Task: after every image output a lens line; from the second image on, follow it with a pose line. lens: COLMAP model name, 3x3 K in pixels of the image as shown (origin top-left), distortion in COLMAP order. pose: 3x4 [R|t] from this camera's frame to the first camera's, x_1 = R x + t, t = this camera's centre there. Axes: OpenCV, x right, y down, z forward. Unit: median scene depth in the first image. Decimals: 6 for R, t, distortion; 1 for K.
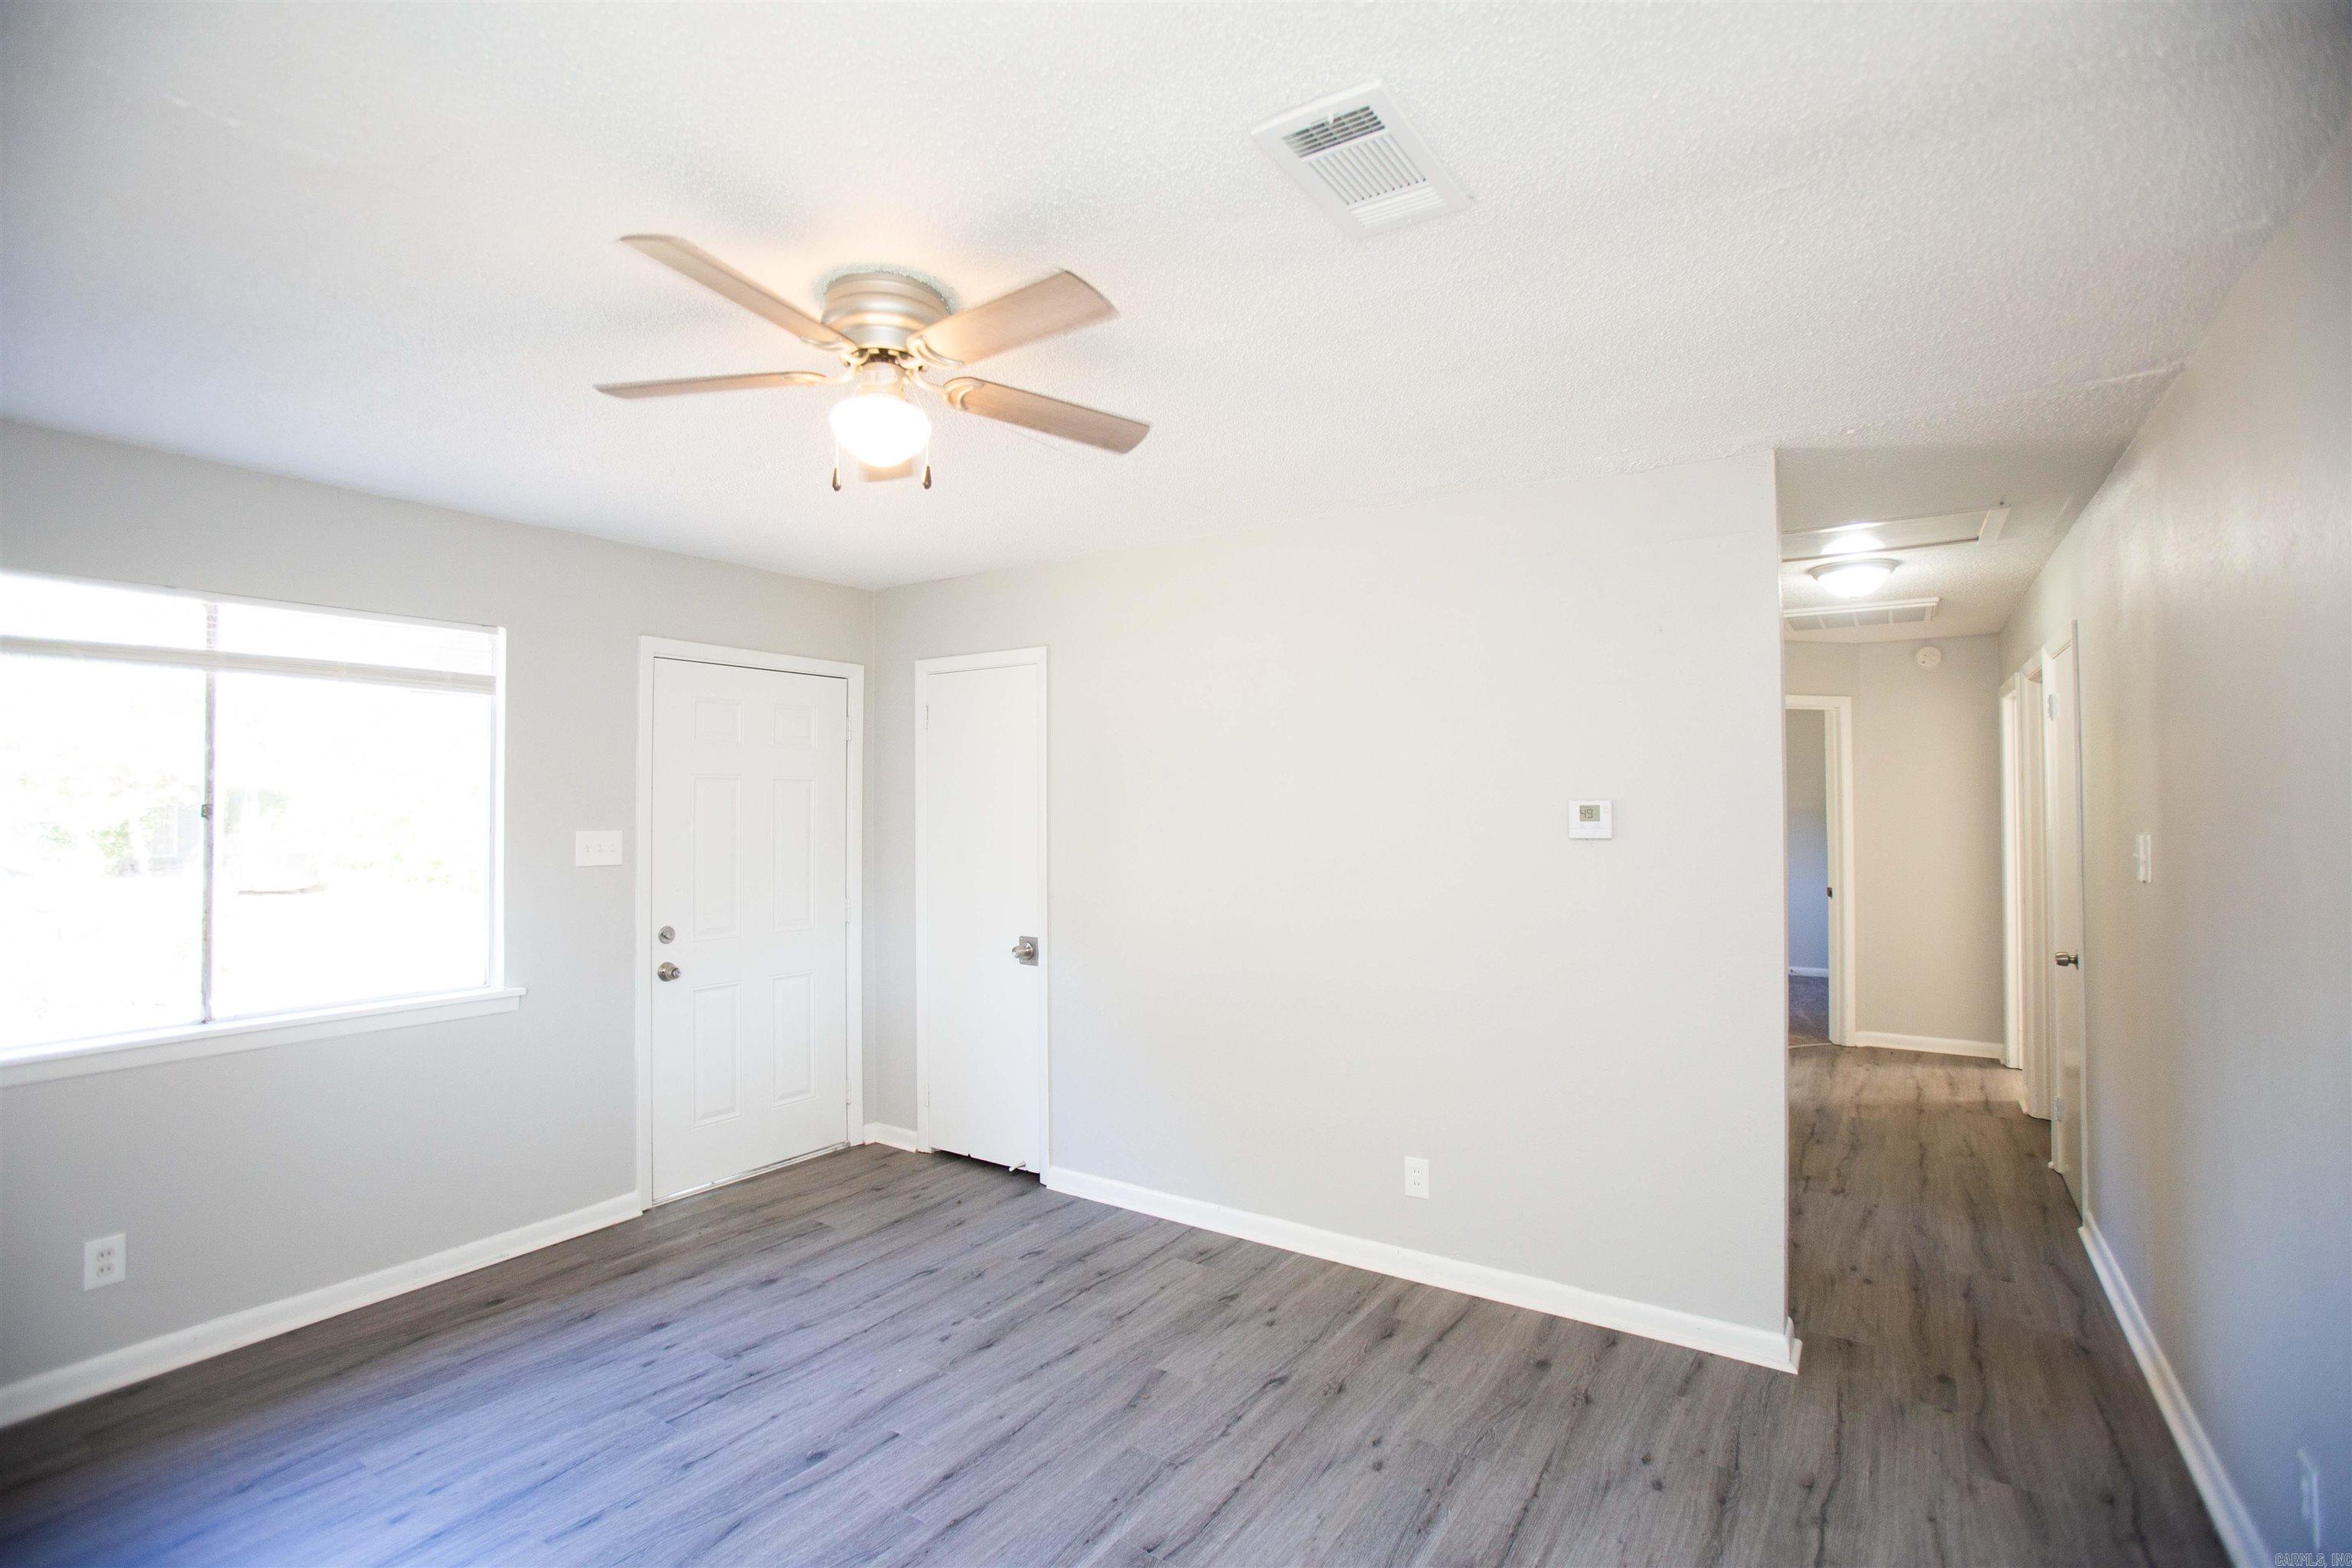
lens RADIAL K [[1092.7, 0, 1146.9], [0, 1092.7, 777.7], [0, 0, 1]] dist [-0.088968, 0.038315]
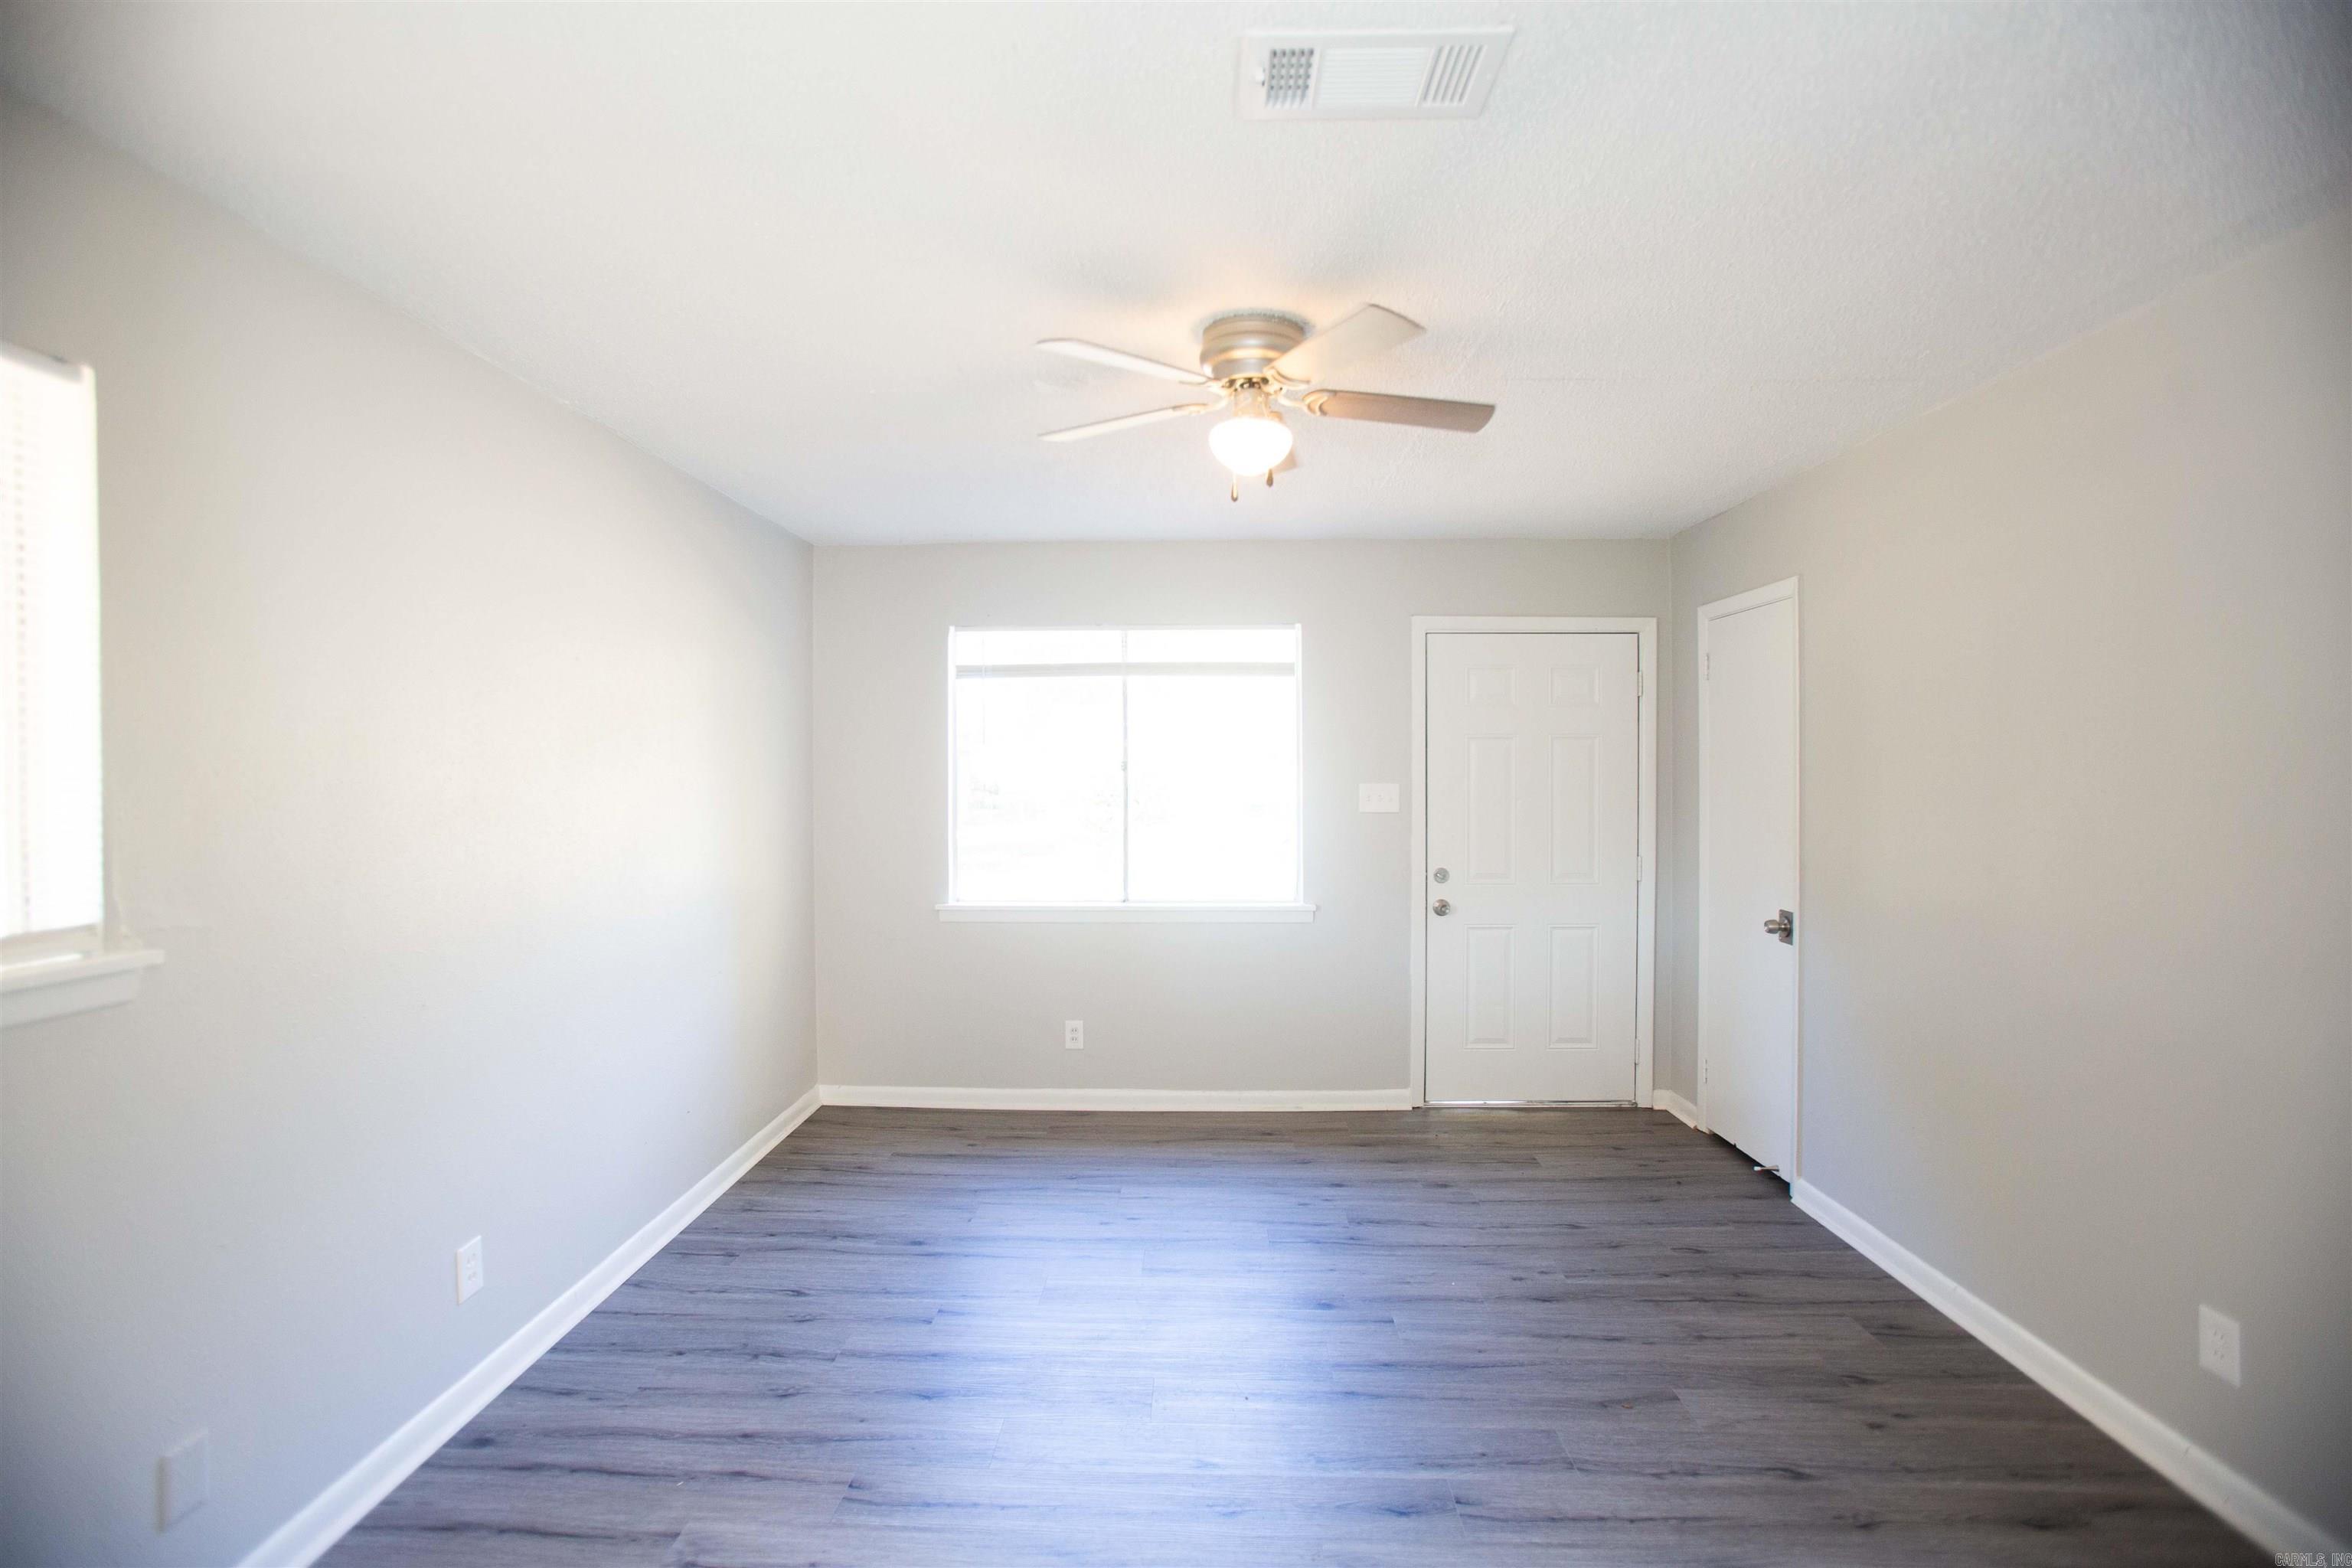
lens RADIAL K [[1092.7, 0, 1146.9], [0, 1092.7, 777.7], [0, 0, 1]] dist [-0.088968, 0.038315]
pose [[0.525042, 0.012183, -0.850989, 0.444566], [0.022516, 0.999349, 0.028199, 0.003369], [0.850778, -0.033967, 0.524426, 0.154005]]
